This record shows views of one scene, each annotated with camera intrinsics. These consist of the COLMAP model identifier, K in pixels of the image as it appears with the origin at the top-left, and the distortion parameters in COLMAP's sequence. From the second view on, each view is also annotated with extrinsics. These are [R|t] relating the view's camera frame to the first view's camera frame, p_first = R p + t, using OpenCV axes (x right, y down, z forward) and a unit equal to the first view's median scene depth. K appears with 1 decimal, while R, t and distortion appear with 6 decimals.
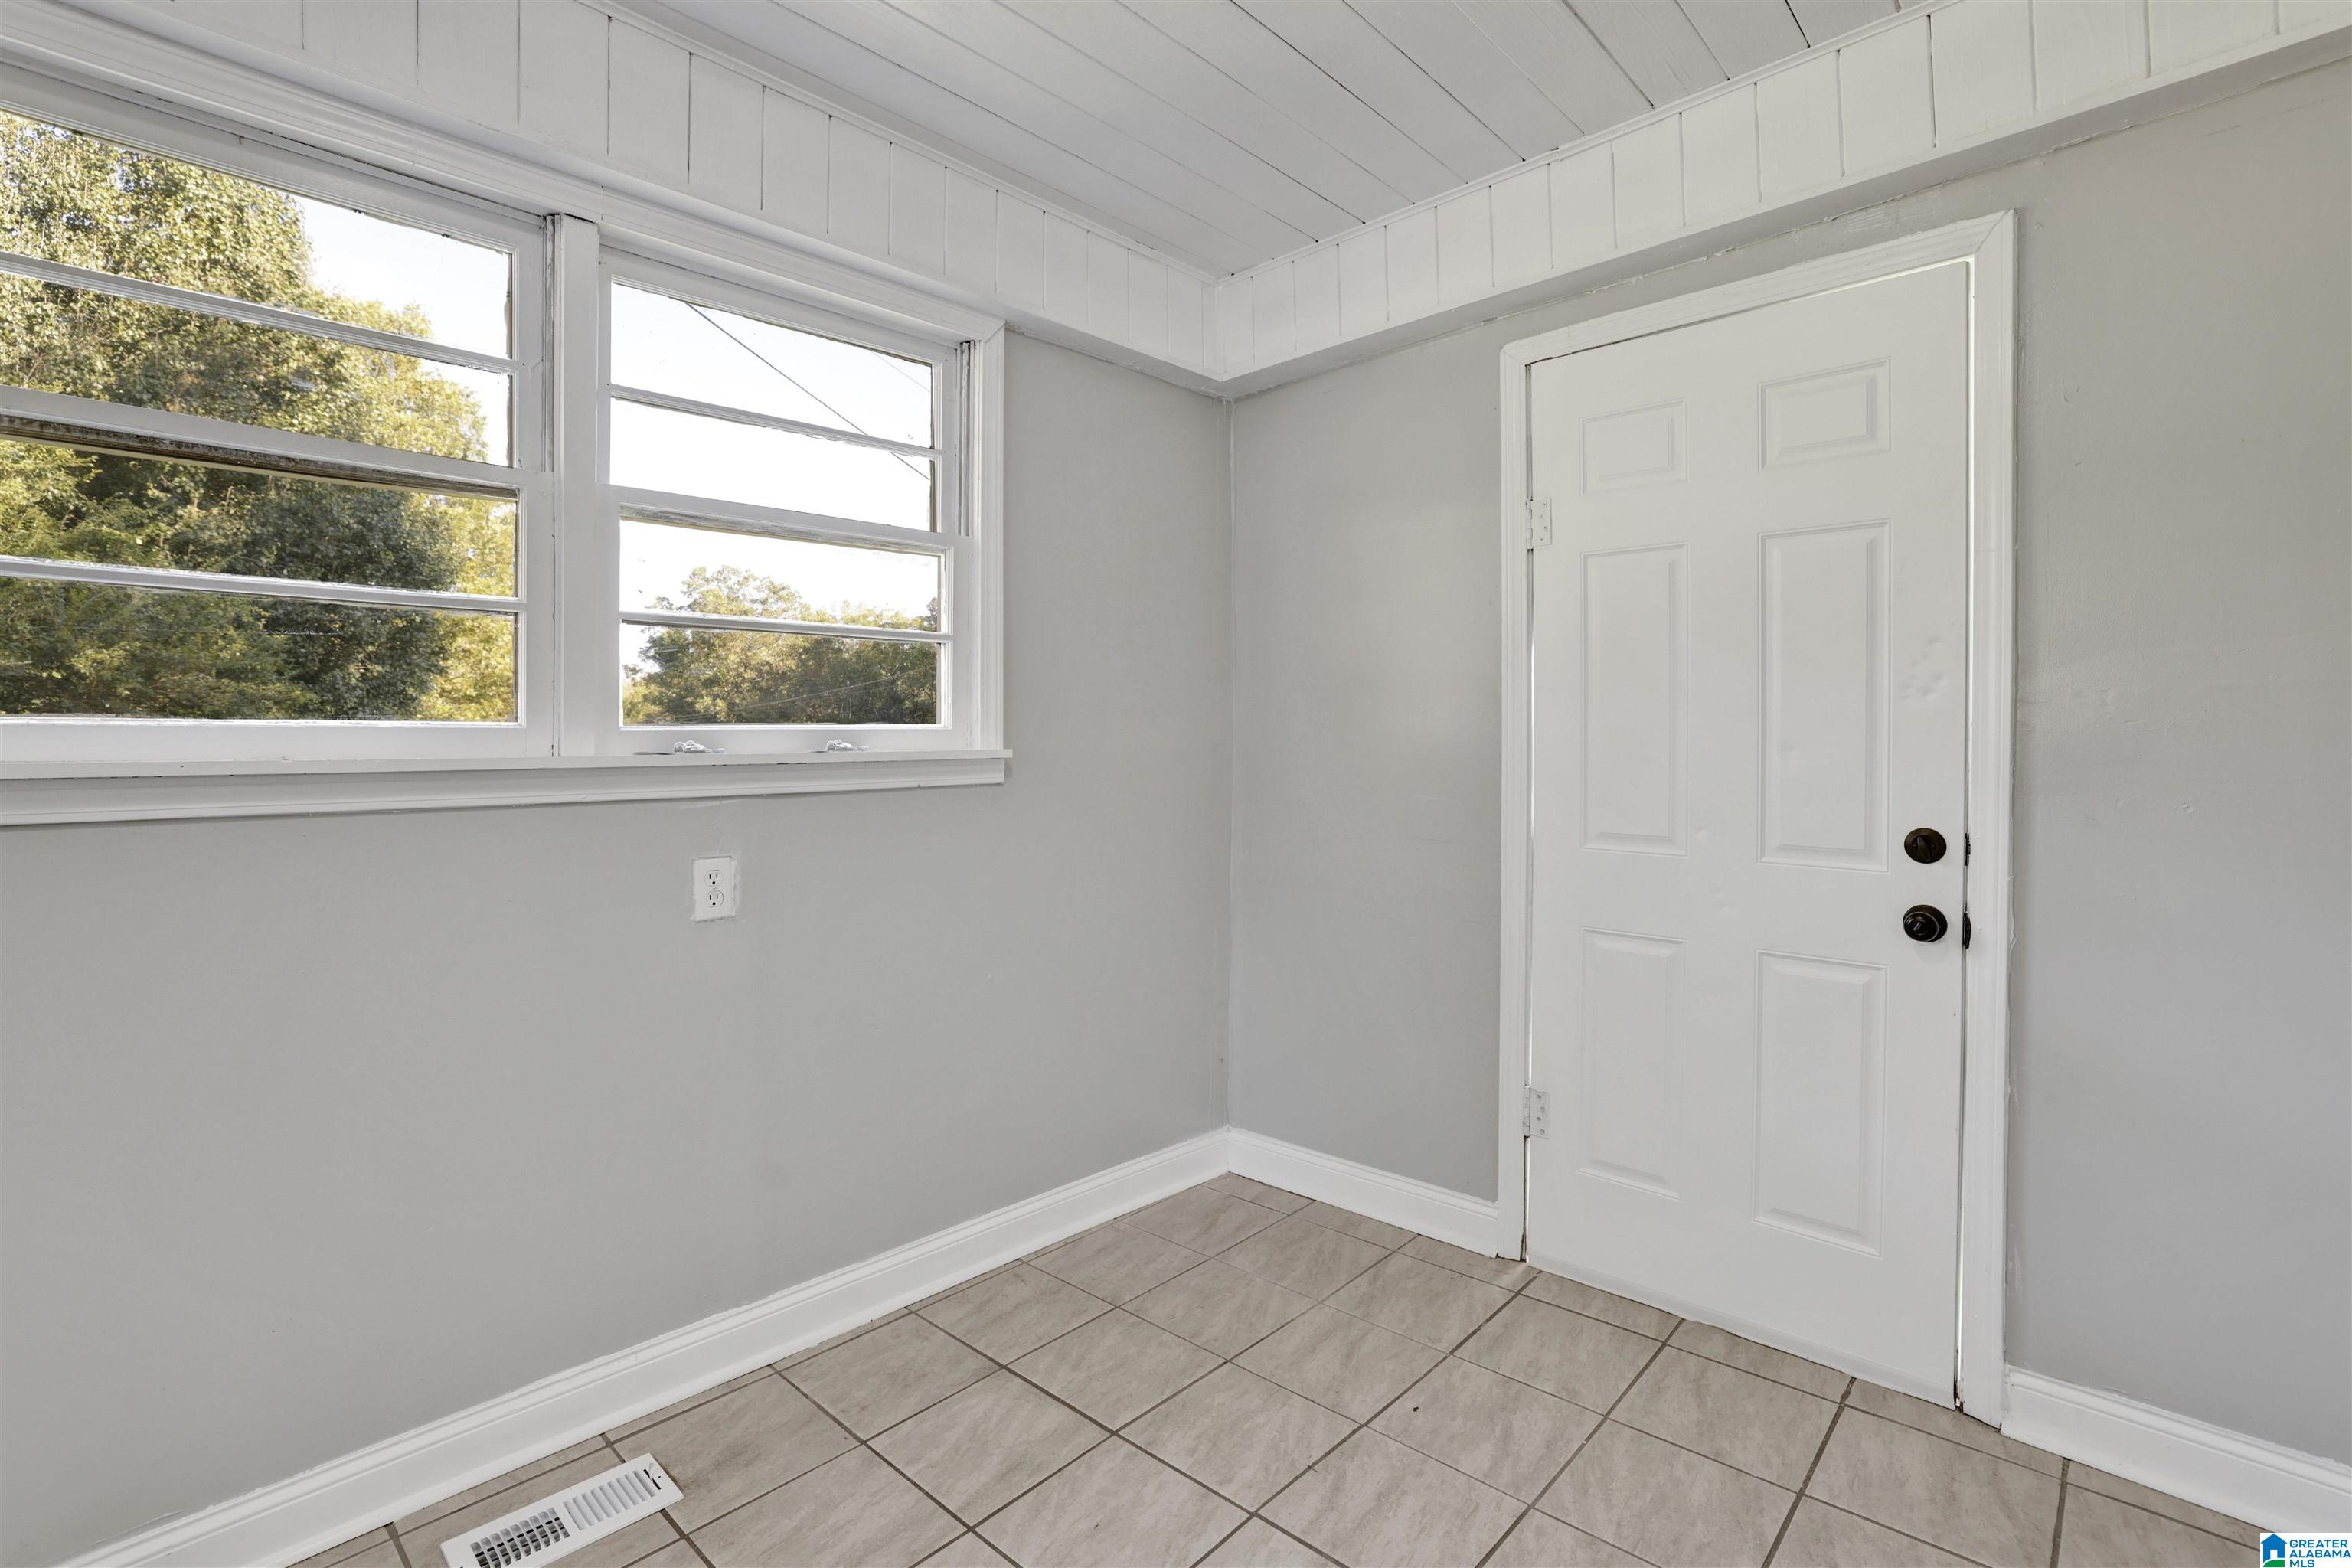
lens RADIAL K [[1093.7, 0, 1199.3], [0, 1093.7, 744.1], [0, 0, 1]] dist [-0.018314, 0.001441]
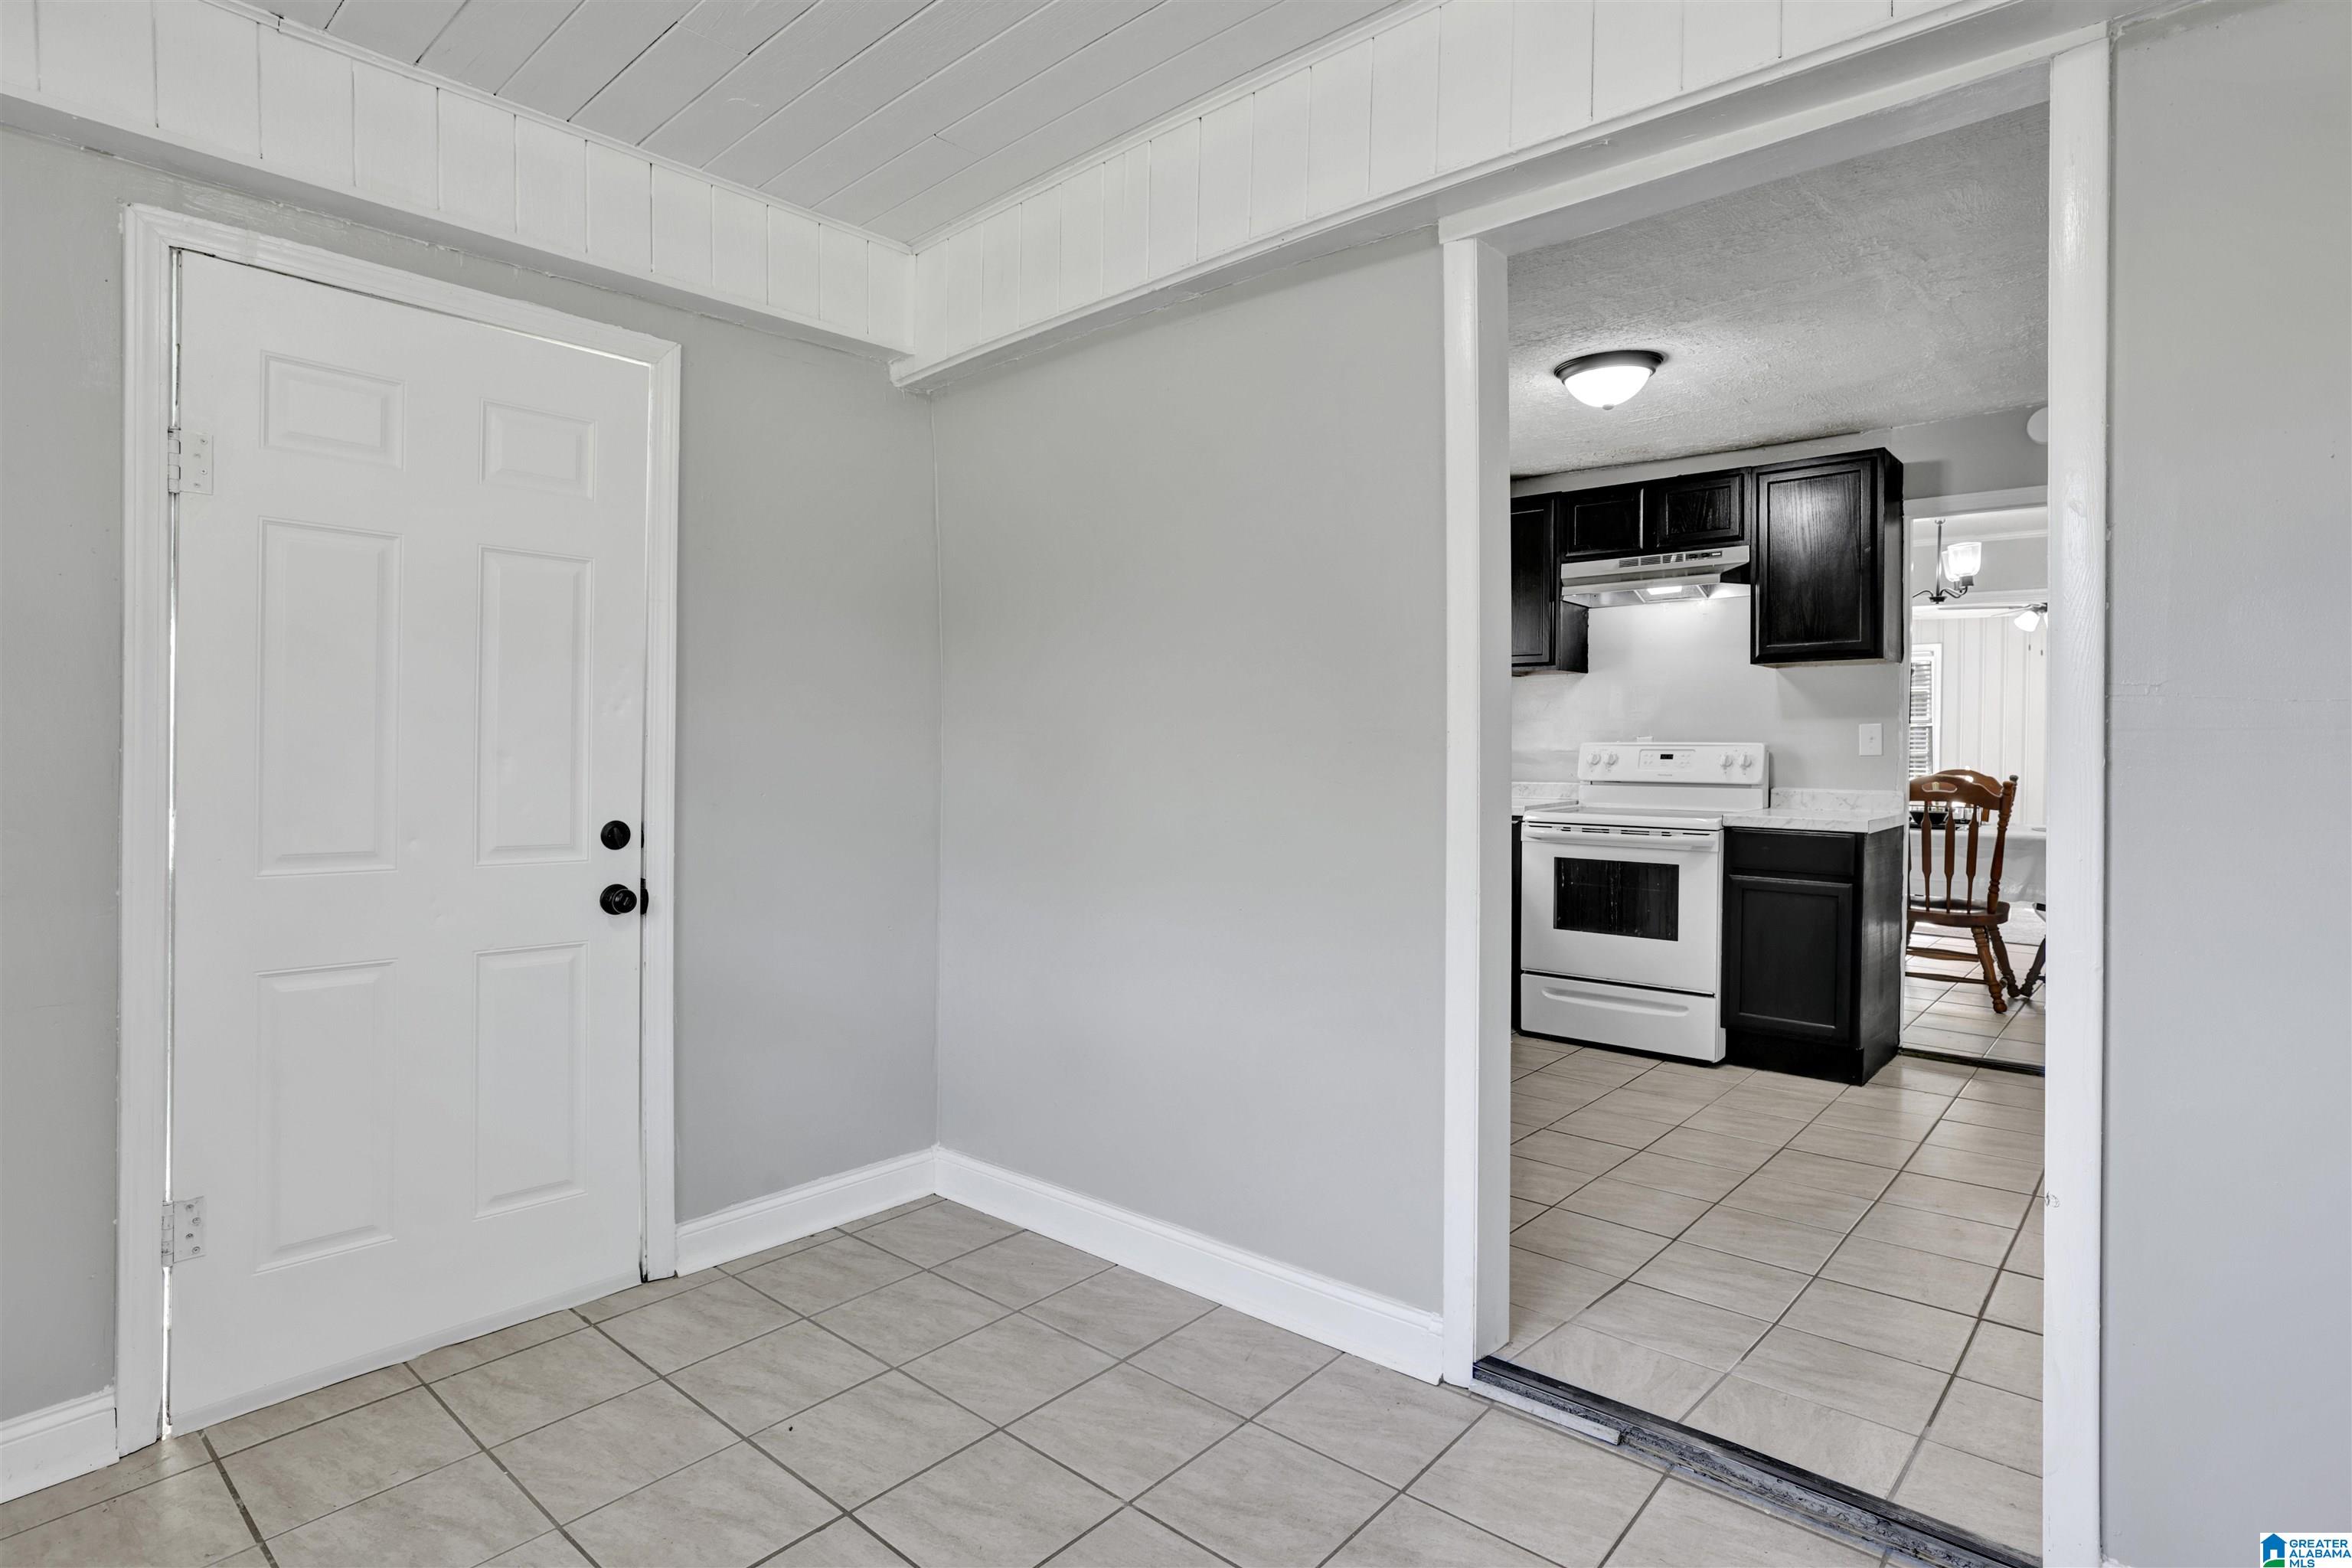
lens RADIAL K [[1196.2, 0, 1188.1], [0, 1196.2, 747.4], [0, 0, 1]] dist [-0.018291, 0.002932]
pose [[-0.037208, 0.005047, 0.999295, -0.665643], [-0.002890, 0.999983, -0.005158, 0.001247], [-0.999303, -0.003080, -0.037192, 0.398703]]
